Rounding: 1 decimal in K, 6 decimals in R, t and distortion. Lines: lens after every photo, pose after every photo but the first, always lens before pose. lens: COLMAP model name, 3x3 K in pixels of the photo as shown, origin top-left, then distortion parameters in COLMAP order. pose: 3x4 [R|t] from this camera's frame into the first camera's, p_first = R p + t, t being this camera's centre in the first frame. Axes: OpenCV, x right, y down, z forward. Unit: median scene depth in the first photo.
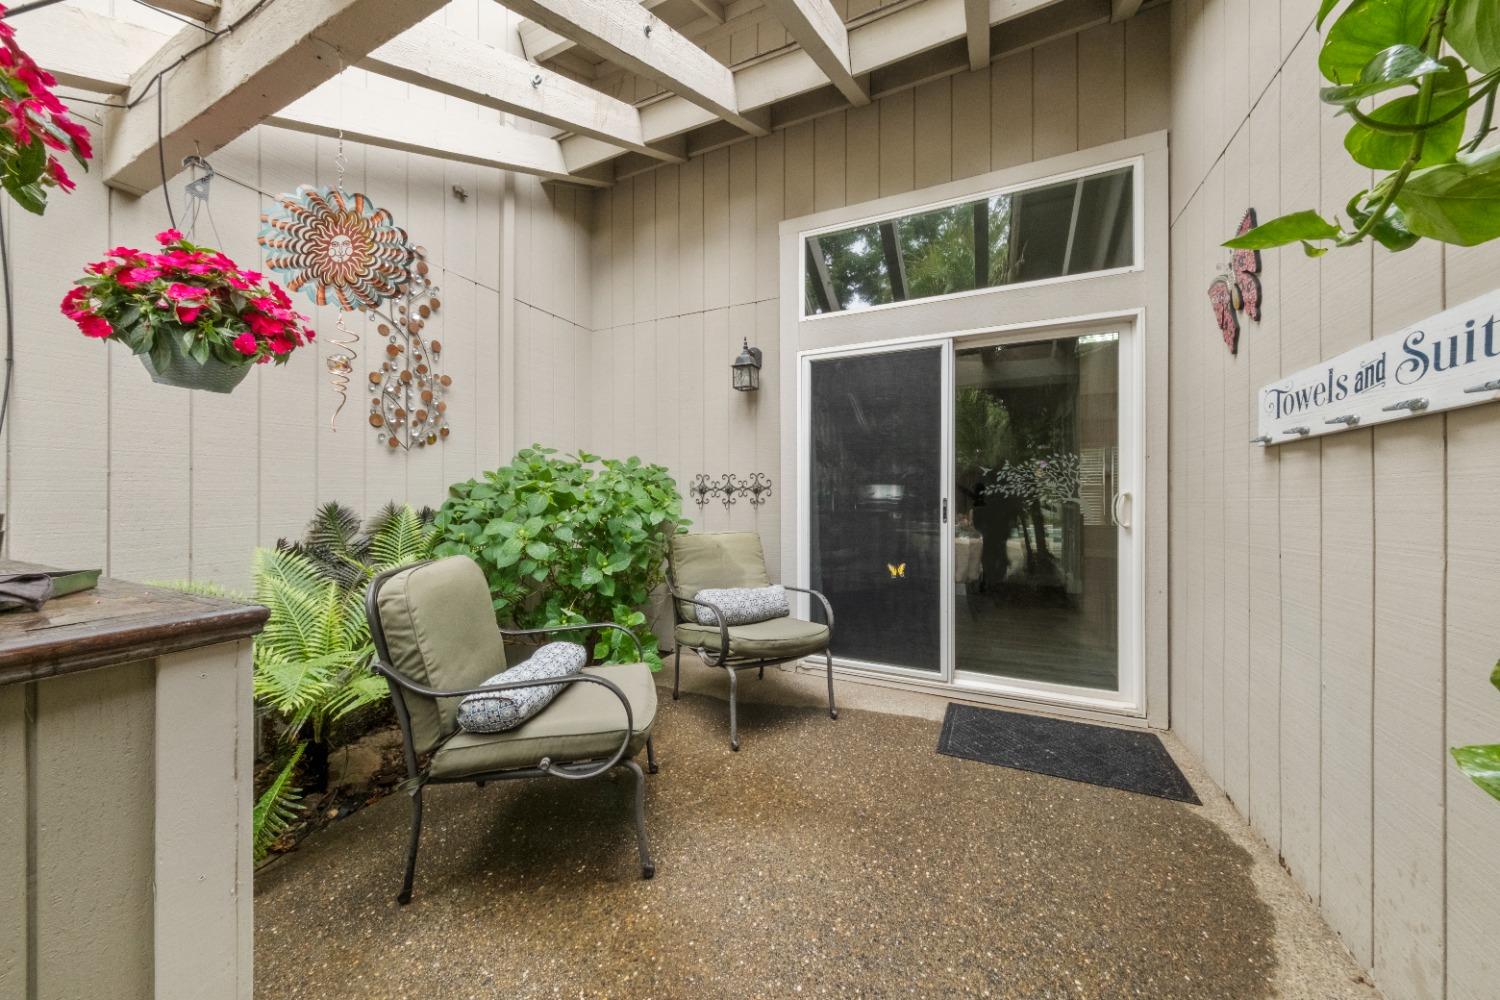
lens RADIAL K [[512.7, 0, 754.2], [0, 512.7, 498.5], [0, 0, 1]] dist [-0.003076, 0.001988]
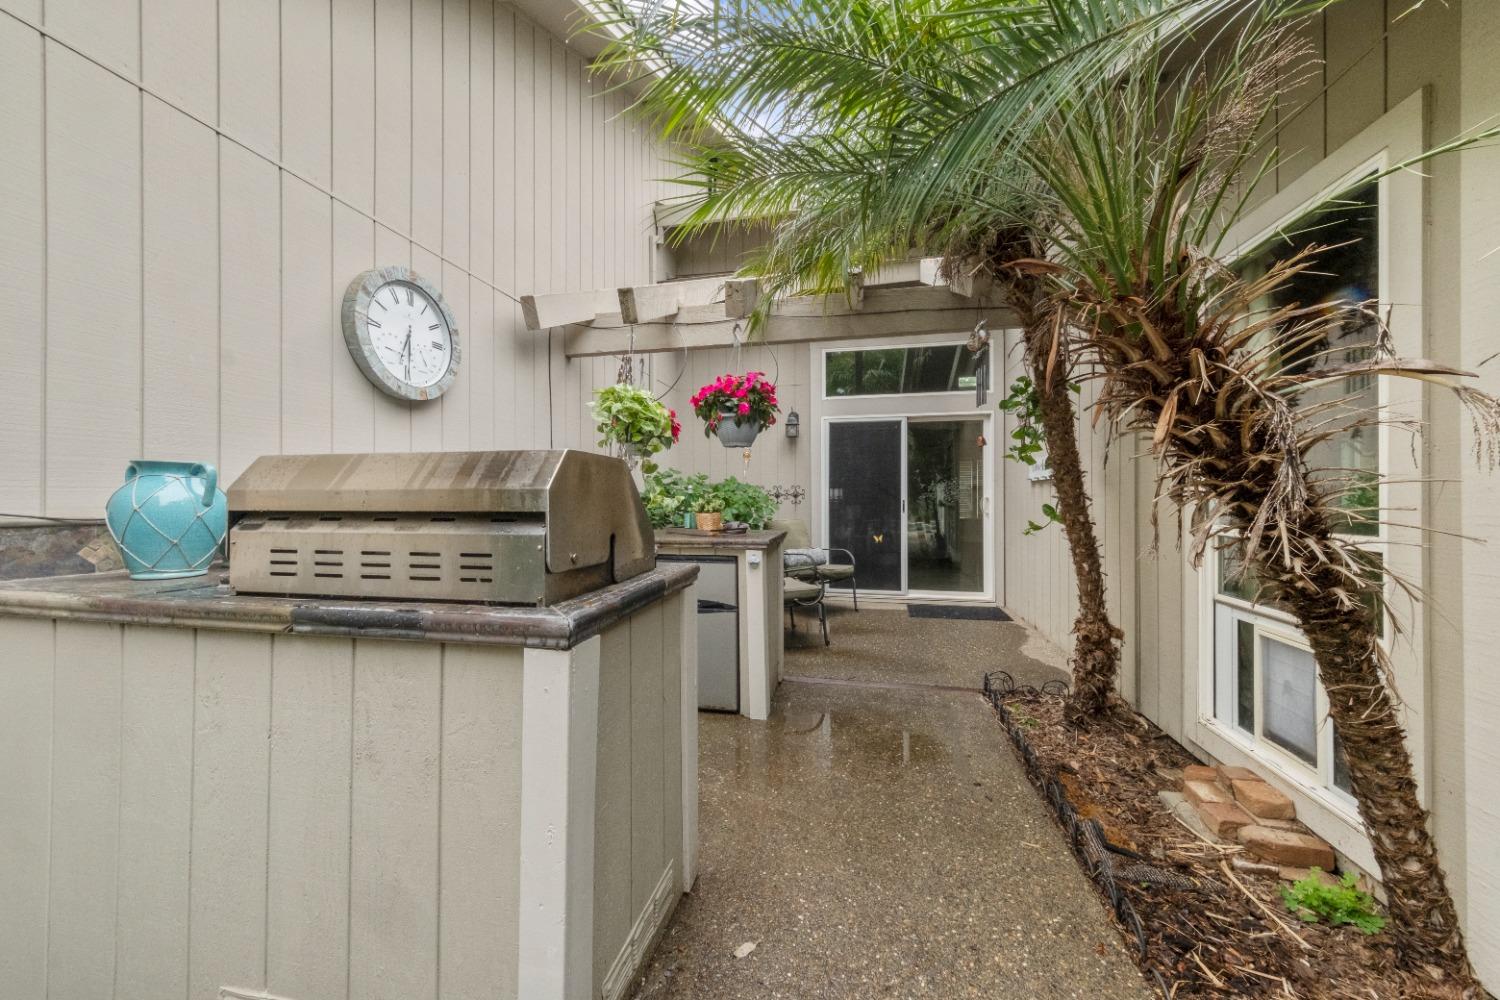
lens RADIAL K [[547.1, 0, 747.5], [0, 547.1, 499.0], [0, 0, 1]] dist [0.006558, 0.000625]
pose [[0.976051, 0.000281, 0.217540, -0.535197], [0.001071, 0.999981, -0.006095, 0.006160], [-0.217538, 0.006182, 0.976032, -0.728218]]
